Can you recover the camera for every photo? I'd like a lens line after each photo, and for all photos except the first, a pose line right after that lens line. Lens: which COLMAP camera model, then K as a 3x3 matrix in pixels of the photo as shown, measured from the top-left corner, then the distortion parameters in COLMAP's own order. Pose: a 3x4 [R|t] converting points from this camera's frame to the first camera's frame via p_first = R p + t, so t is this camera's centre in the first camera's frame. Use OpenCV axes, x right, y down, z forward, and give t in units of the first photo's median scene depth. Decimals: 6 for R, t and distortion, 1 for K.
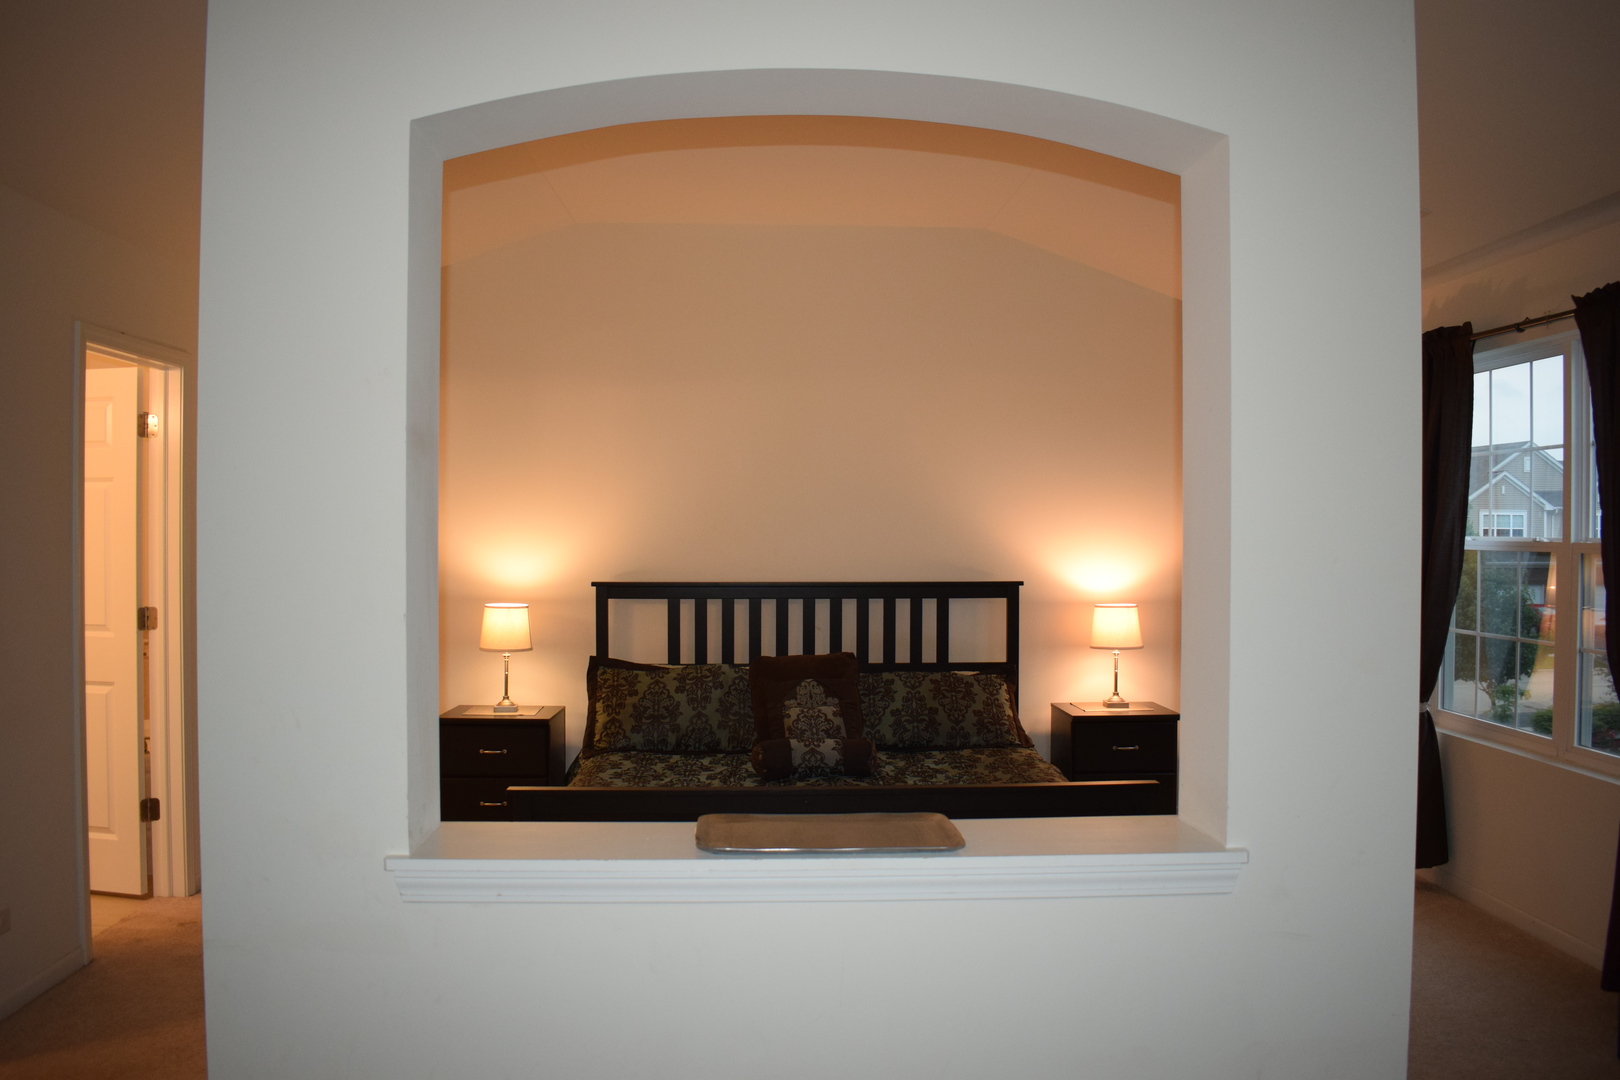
lens RADIAL K [[1267.3, 0, 807.1], [0, 1267.3, 540.6], [0, 0, 1]] dist [-0.089582, 0.006161]
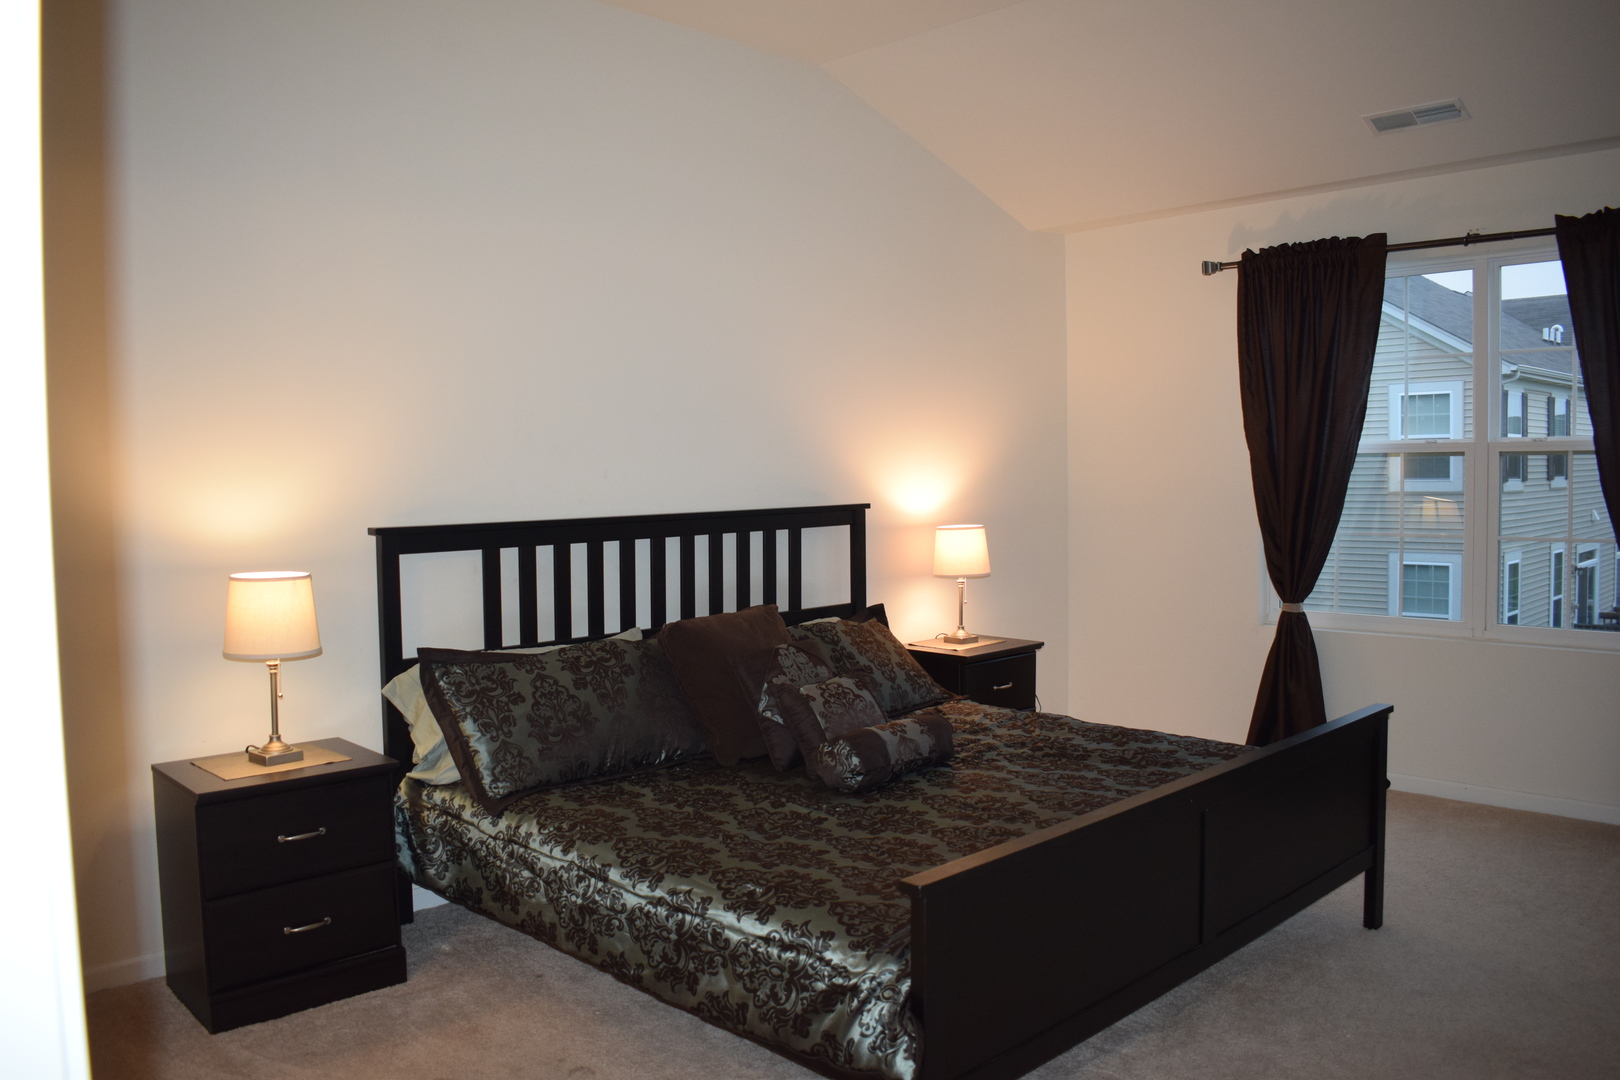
lens RADIAL K [[1267.3, 0, 810.0], [0, 1267.3, 532.6], [0, 0, 1]] dist [-0.089582, 0.006161]
pose [[0.747075, -0.048491, 0.662969, -0.410534], [0.024015, 0.998654, 0.045982, 0.012489], [-0.664306, -0.018431, 0.747233, 0.411083]]
